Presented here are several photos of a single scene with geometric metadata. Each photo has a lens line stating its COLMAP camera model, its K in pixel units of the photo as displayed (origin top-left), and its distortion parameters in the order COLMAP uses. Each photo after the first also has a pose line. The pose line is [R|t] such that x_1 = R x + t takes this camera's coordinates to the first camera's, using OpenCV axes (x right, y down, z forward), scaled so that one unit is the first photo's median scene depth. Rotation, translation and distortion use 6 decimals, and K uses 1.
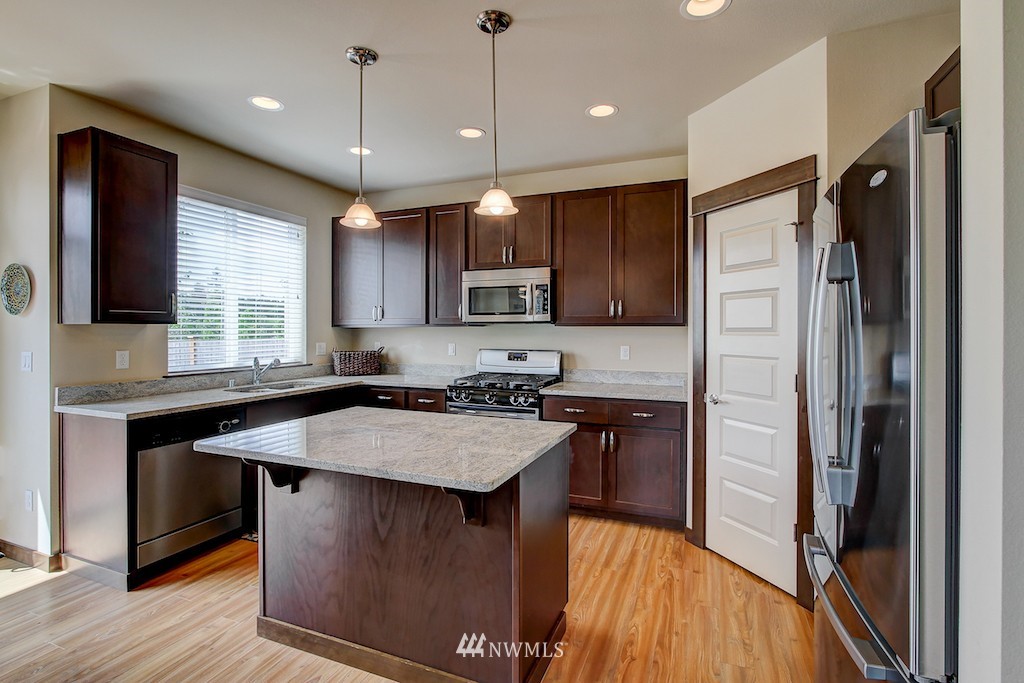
lens RADIAL K [[484.6, 0, 508.6], [0, 484.6, 332.6], [0, 0, 1]] dist [-0.006913, -0.000196]
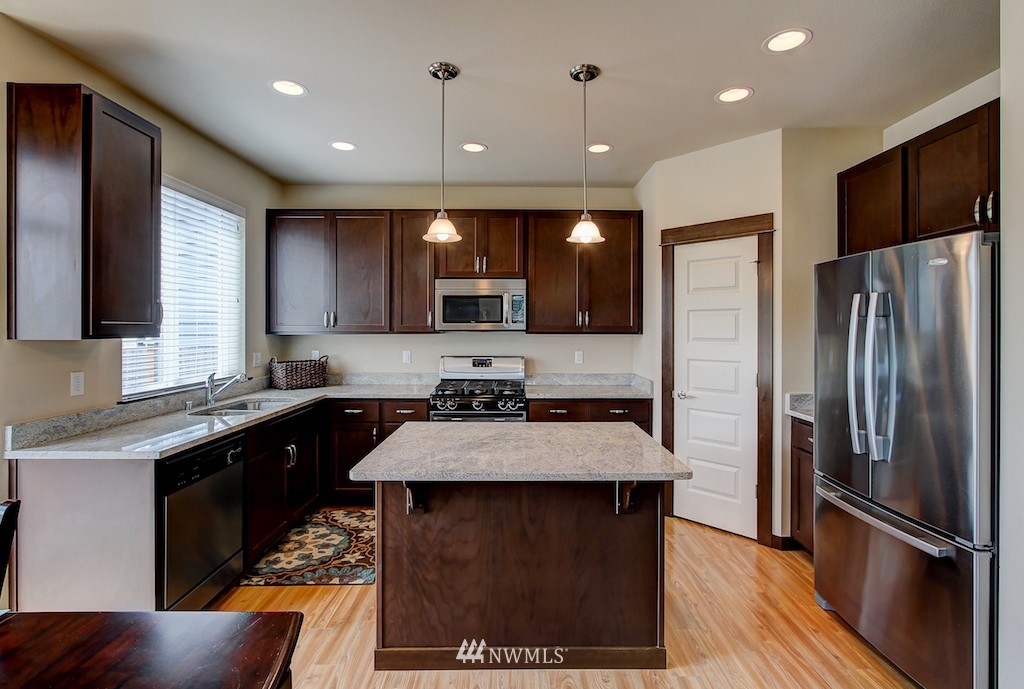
lens RADIAL K [[499.7, 0, 510.8], [0, 499.7, 328.7], [0, 0, 1]] dist [-0.004657, -0.000333]
pose [[0.918322, 0.000453, 0.395833, -0.449310], [0.000196, 0.999999, -0.001601, -0.028031], [-0.395833, 0.001548, 0.918321, -0.004128]]
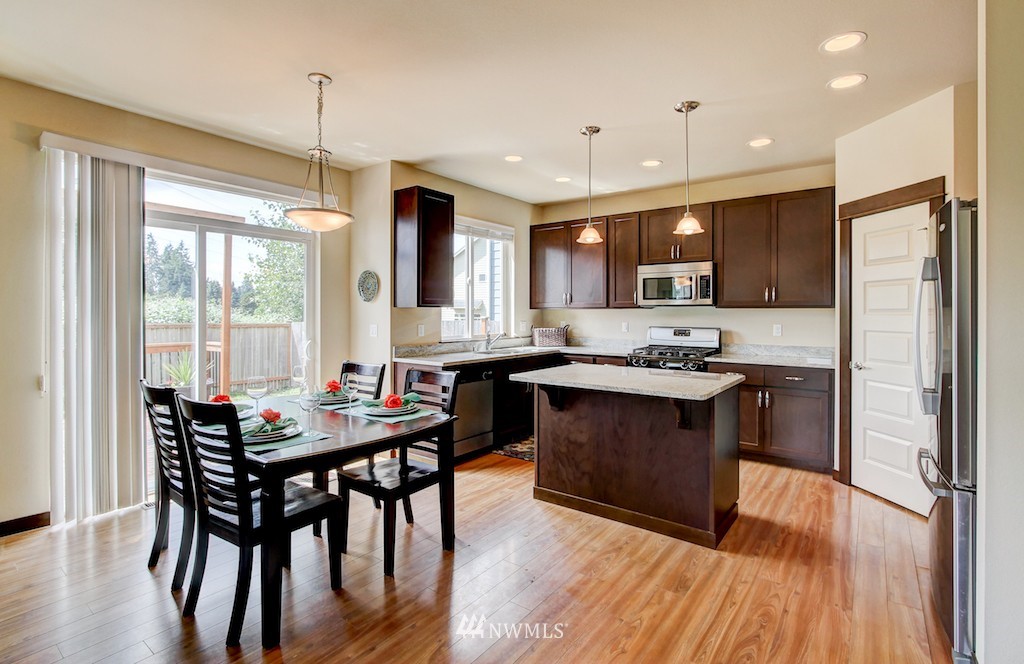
lens RADIAL K [[488.5, 0, 509.5], [0, 488.5, 314.7], [0, 0, 1]] dist [-0.001597, -0.000189]
pose [[0.969088, 0.000921, -0.246714, -0.130873], [-0.001444, 0.999997, -0.001937, 0.007576], [0.246712, 0.002234, 0.969086, -0.420199]]
